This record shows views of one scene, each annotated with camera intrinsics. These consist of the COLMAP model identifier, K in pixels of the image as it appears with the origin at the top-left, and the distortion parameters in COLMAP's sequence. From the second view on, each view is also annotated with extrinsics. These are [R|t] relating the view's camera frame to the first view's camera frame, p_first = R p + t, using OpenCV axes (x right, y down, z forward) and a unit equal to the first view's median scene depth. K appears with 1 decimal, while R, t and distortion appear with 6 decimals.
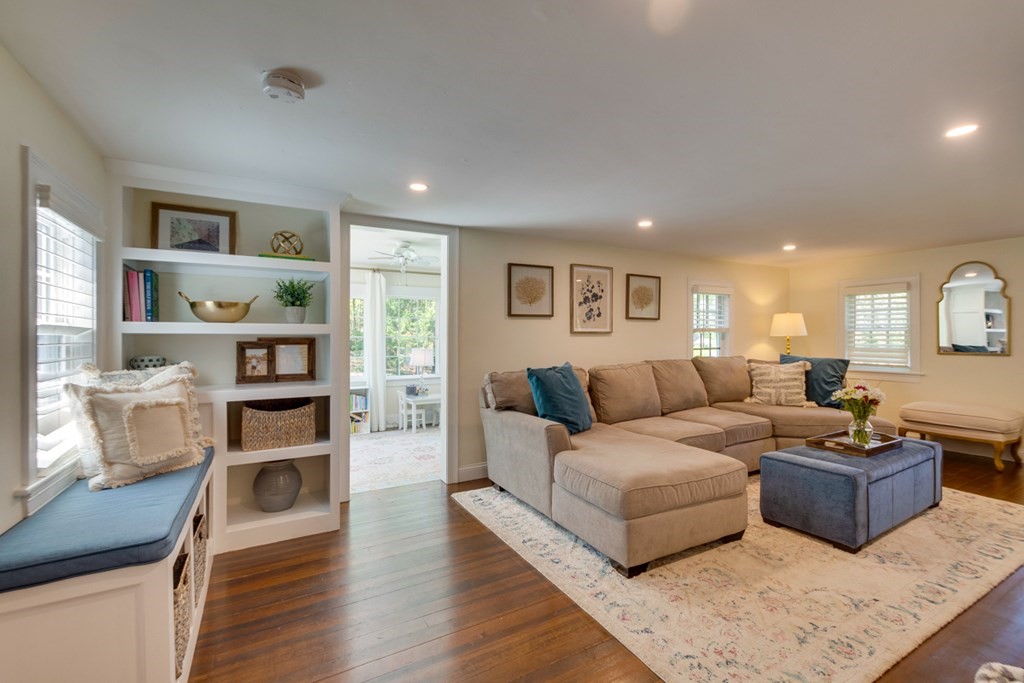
lens RADIAL K [[448.0, 0, 516.8], [0, 448.0, 338.1], [0, 0, 1]] dist [0.002942, 0.000301]
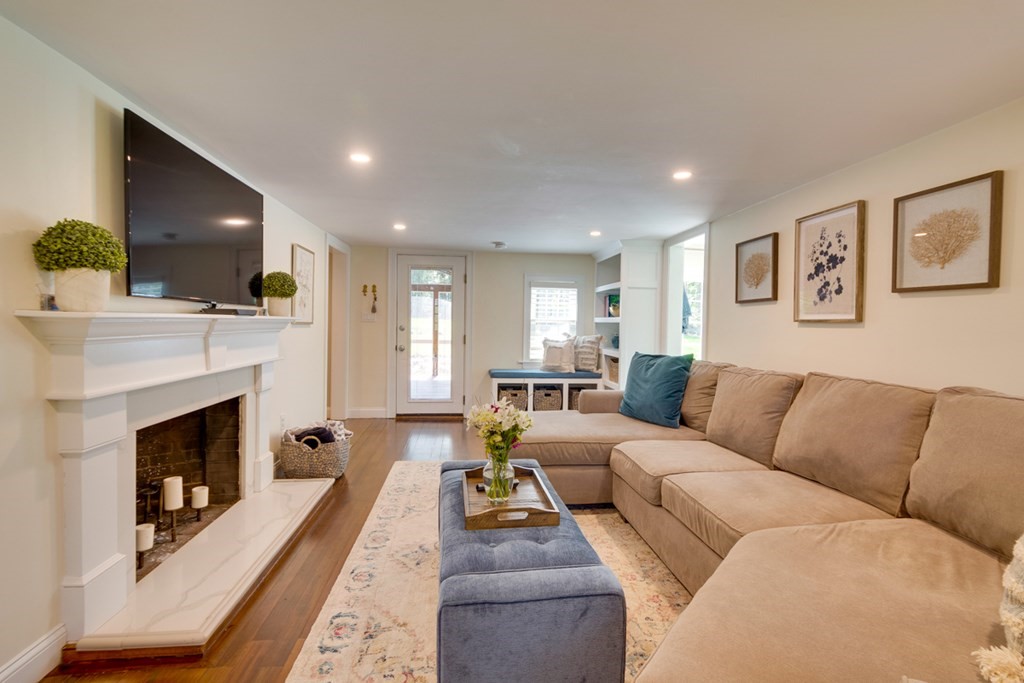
lens RADIAL K [[482.7, 0, 525.4], [0, 482.7, 330.9], [0, 0, 1]] dist [0.000669, 0.000071]
pose [[-0.376909, 0.013261, -0.926155, 0.939906], [-0.015560, 0.999666, 0.020646, -0.006267], [0.926120, 0.022193, -0.376577, 0.881293]]
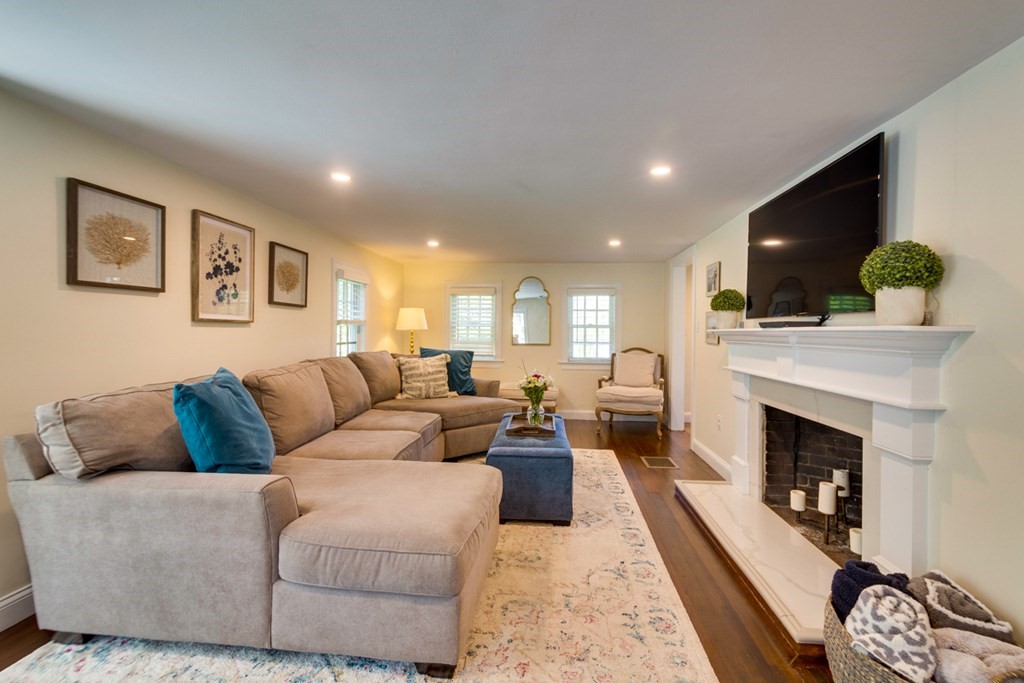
lens RADIAL K [[448.0, 0, 516.8], [0, 448.0, 338.1], [0, 0, 1]] dist [0.002942, 0.000301]
pose [[0.570659, -0.003593, 0.821179, -0.132716], [-0.007905, 0.999920, 0.009868, 0.002869], [-0.821149, -0.012123, 0.570585, 0.271568]]
